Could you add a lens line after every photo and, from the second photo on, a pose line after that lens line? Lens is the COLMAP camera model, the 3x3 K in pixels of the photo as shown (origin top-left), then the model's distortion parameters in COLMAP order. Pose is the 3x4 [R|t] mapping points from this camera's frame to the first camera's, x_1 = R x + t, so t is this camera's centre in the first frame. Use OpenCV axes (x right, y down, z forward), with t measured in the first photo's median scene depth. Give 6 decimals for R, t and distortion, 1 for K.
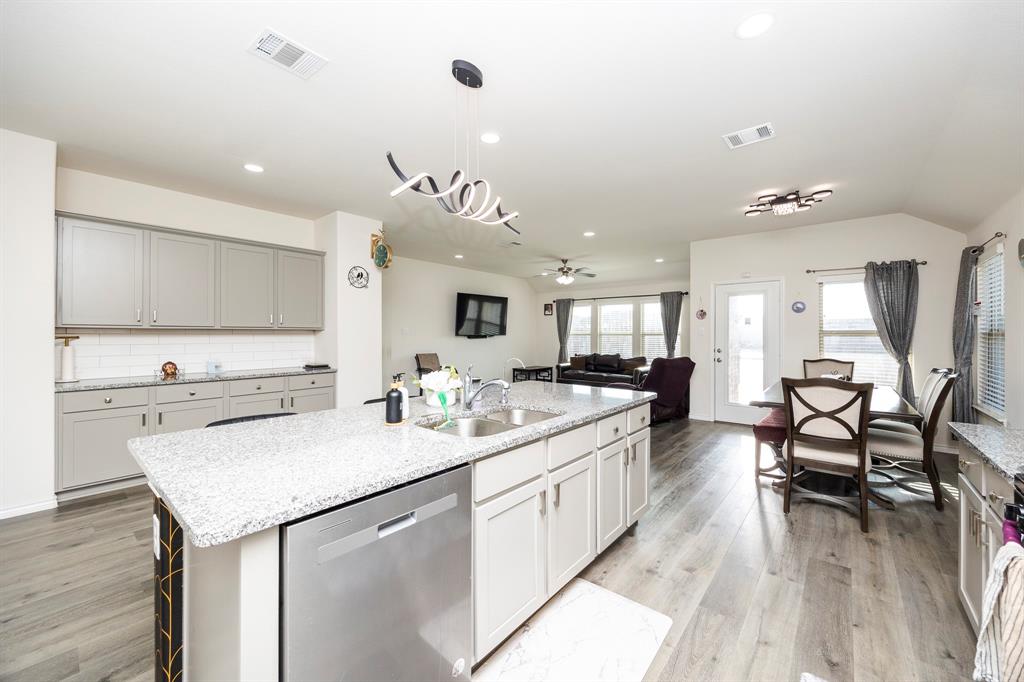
lens RADIAL K [[399.0, 0, 515.4], [0, 399.0, 335.0], [0, 0, 1]] dist [-0.002234, -0.000137]
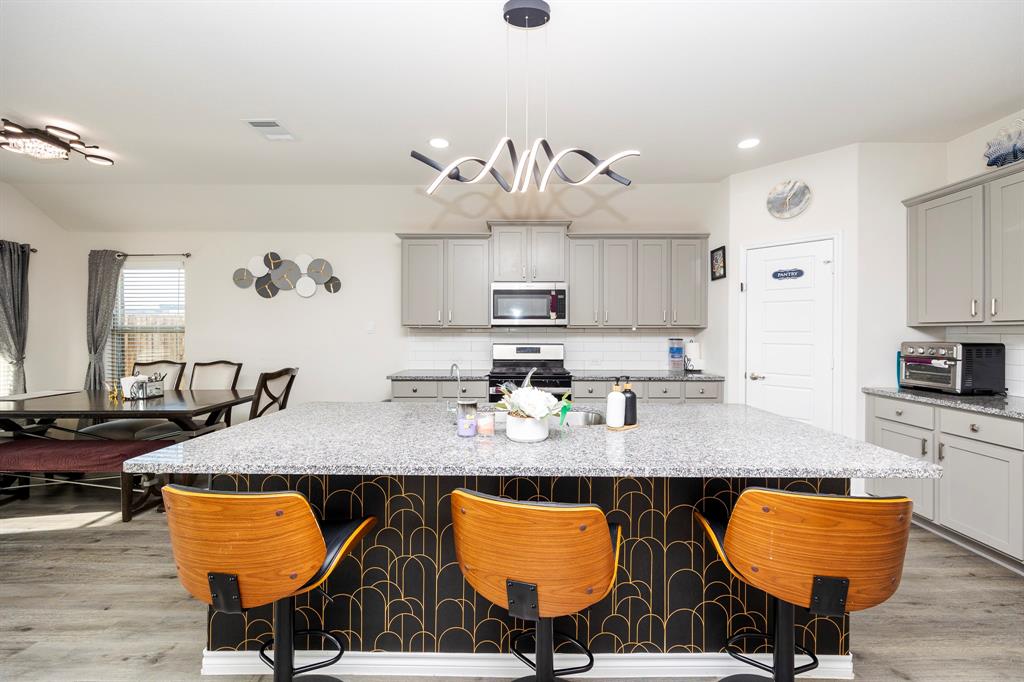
lens RADIAL K [[399.0, 0, 512.2], [0, 399.0, 331.9], [0, 0, 1]] dist [-0.002234, -0.000137]
pose [[-0.638159, -0.005351, 0.769886, -0.268267], [-0.002620, 0.999985, 0.004778, -0.003892], [-0.769900, 0.001032, -0.638164, 0.569362]]
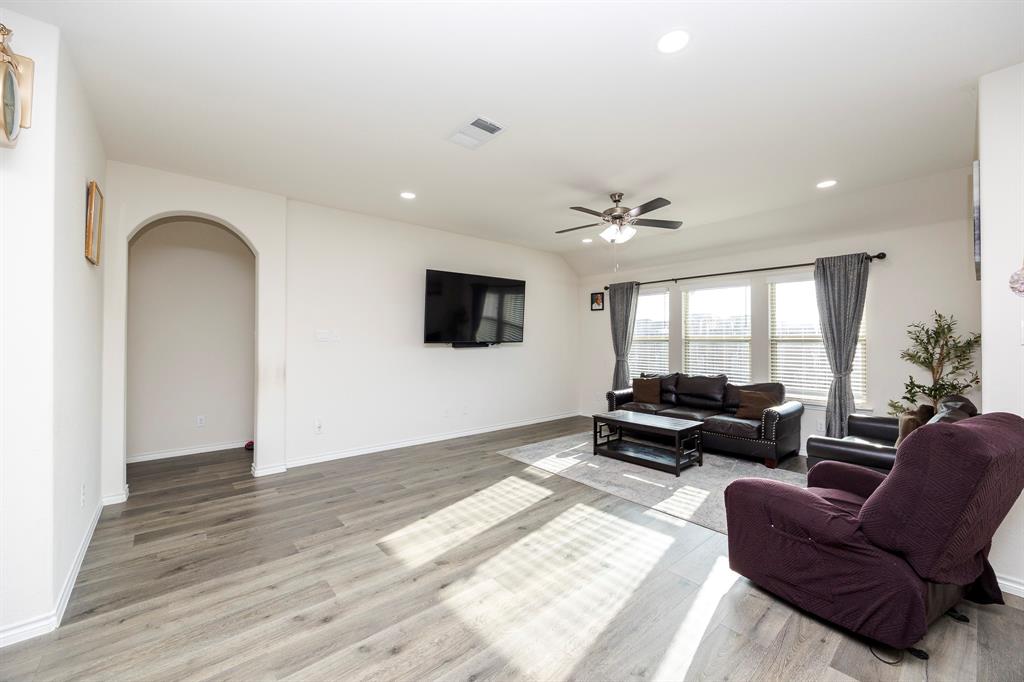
lens RADIAL K [[399.0, 0, 498.2], [0, 399.0, 335.2], [0, 0, 1]] dist [-0.002234, -0.000137]
pose [[0.978718, -0.003850, -0.205175, 0.100160], [0.000604, 0.999874, -0.015879, -0.000952], [0.205210, 0.015417, 0.978597, 0.595660]]
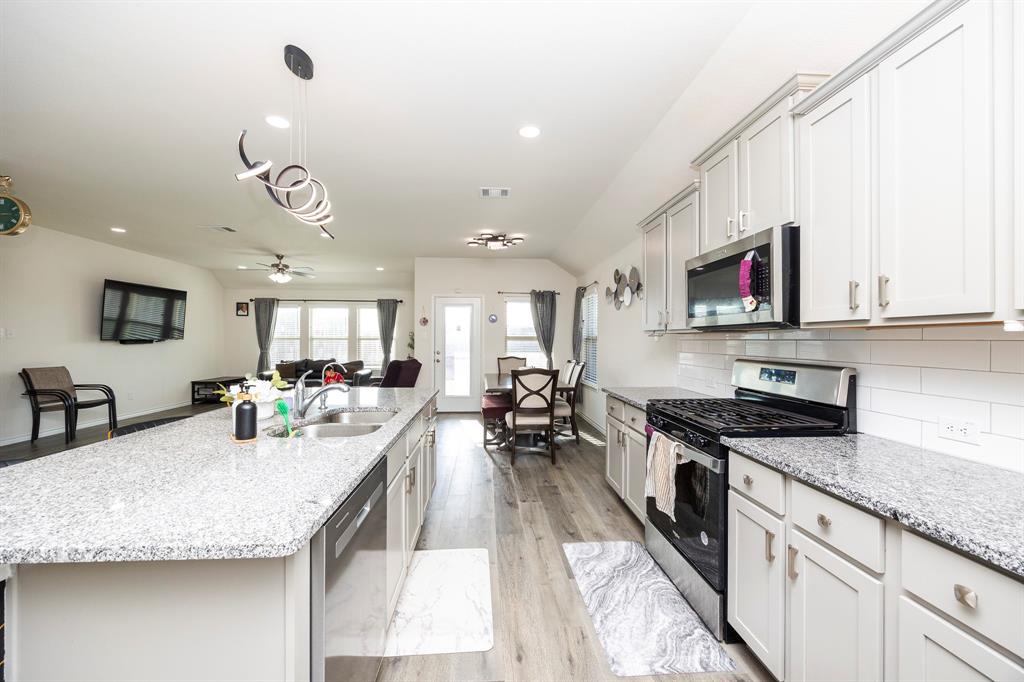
lens RADIAL K [[399.0, 0, 513.6], [0, 399.0, 343.4], [0, 0, 1]] dist [-0.002234, -0.000137]
pose [[0.723803, -0.006948, 0.689971, -0.145434], [-0.000135, 0.999948, 0.010211, -0.000298], [-0.690006, -0.007484, 0.723765, -0.013599]]
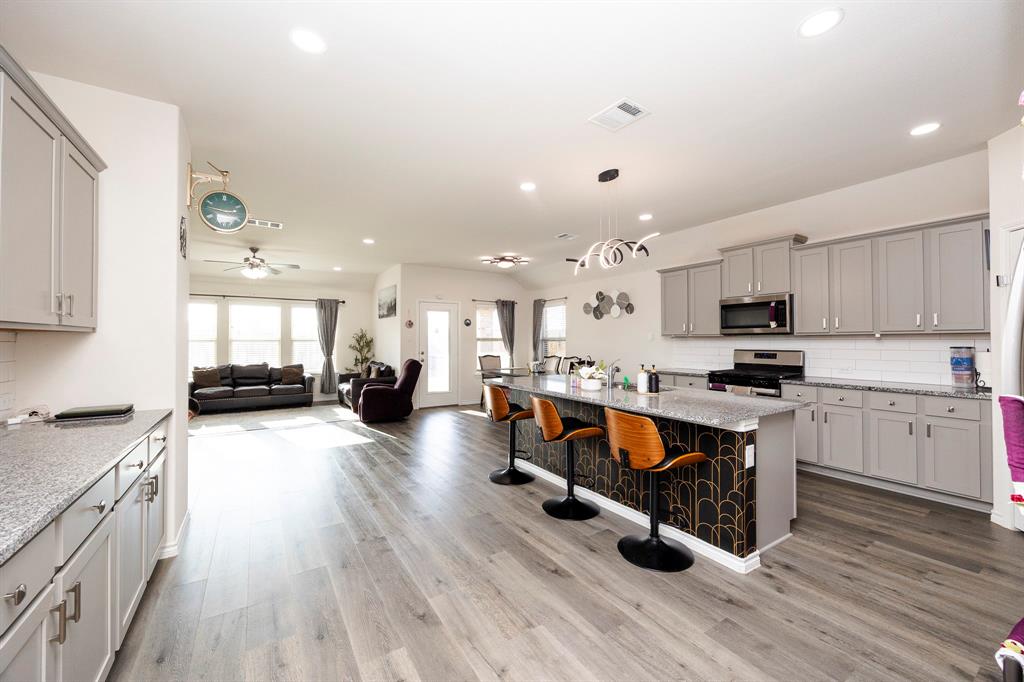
lens RADIAL K [[399.0, 0, 521.6], [0, 399.0, 337.6], [0, 0, 1]] dist [-0.002234, -0.000137]
pose [[0.283928, 0.004652, 0.958834, -0.636693], [0.003817, 0.999975, -0.005982, -0.001206], [-0.958838, 0.005358, 0.283903, 0.325186]]
